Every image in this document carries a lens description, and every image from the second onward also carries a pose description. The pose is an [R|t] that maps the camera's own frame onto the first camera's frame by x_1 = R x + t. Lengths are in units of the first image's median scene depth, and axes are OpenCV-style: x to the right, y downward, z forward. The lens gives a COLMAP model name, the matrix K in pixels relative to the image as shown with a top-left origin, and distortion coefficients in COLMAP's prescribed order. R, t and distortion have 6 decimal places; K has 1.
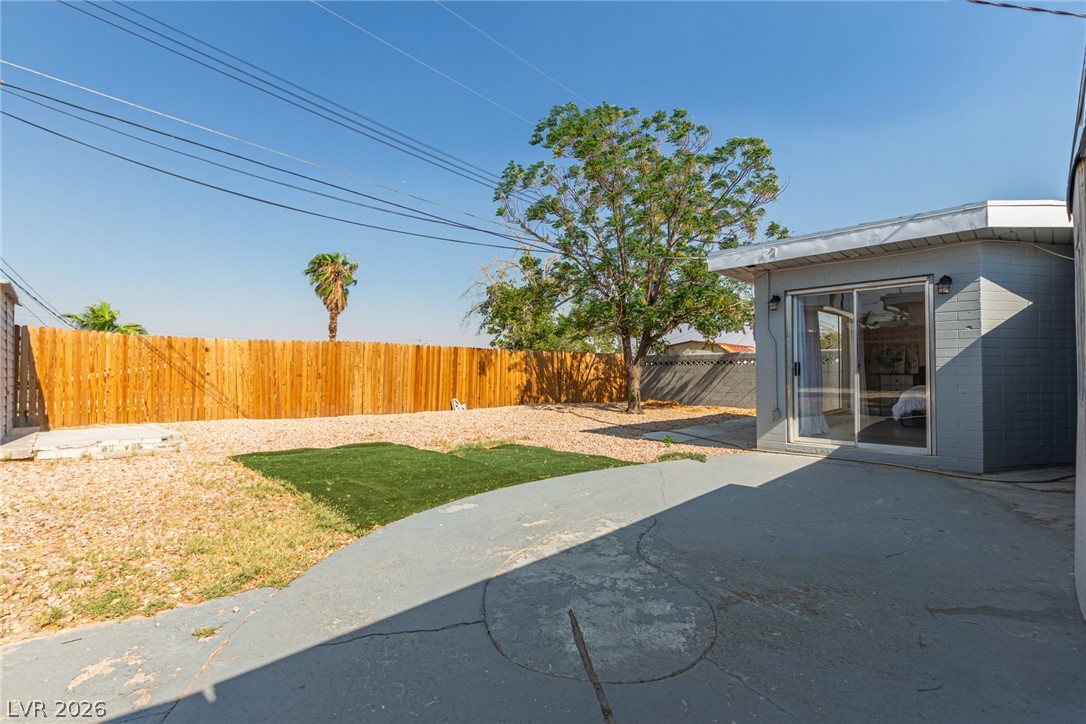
lens RADIAL K [[504.6, 0, 538.0], [0, 504.6, 364.8], [0, 0, 1]] dist [0.004004, -0.002596]
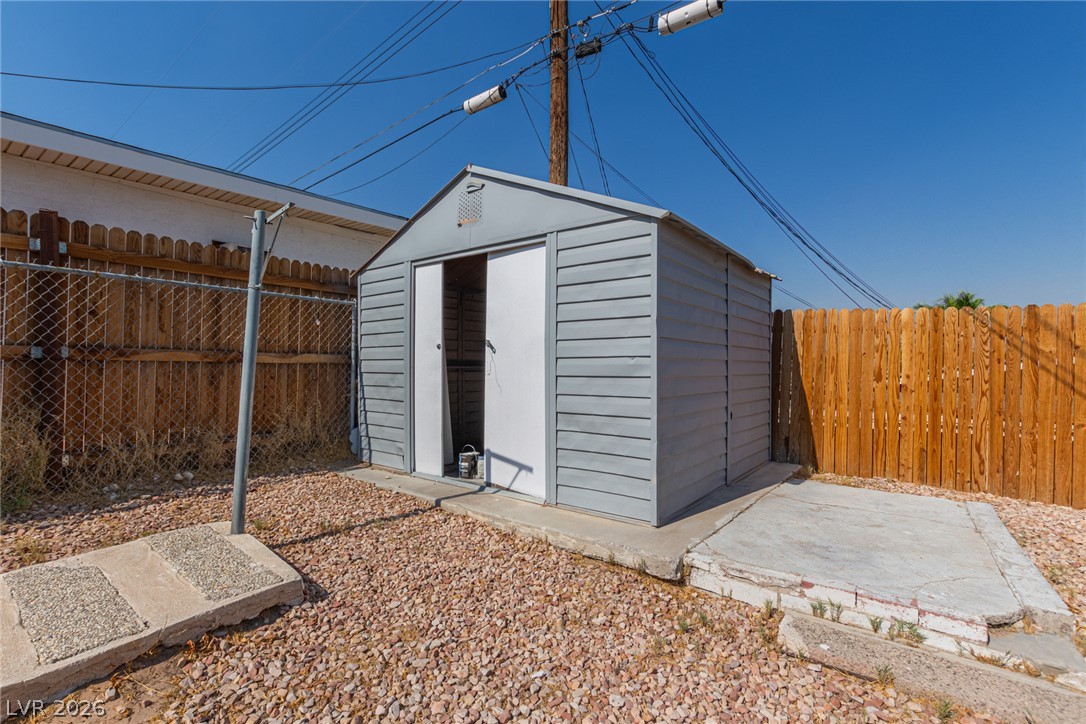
lens RADIAL K [[504.6, 0, 540.5], [0, 504.6, 362.7], [0, 0, 1]] dist [0.004004, -0.002596]
pose [[0.154459, -0.002992, -0.987995, -0.395642], [0.007745, 0.999968, -0.001818, -0.008159], [0.987969, -0.007371, 0.154477, 0.559372]]
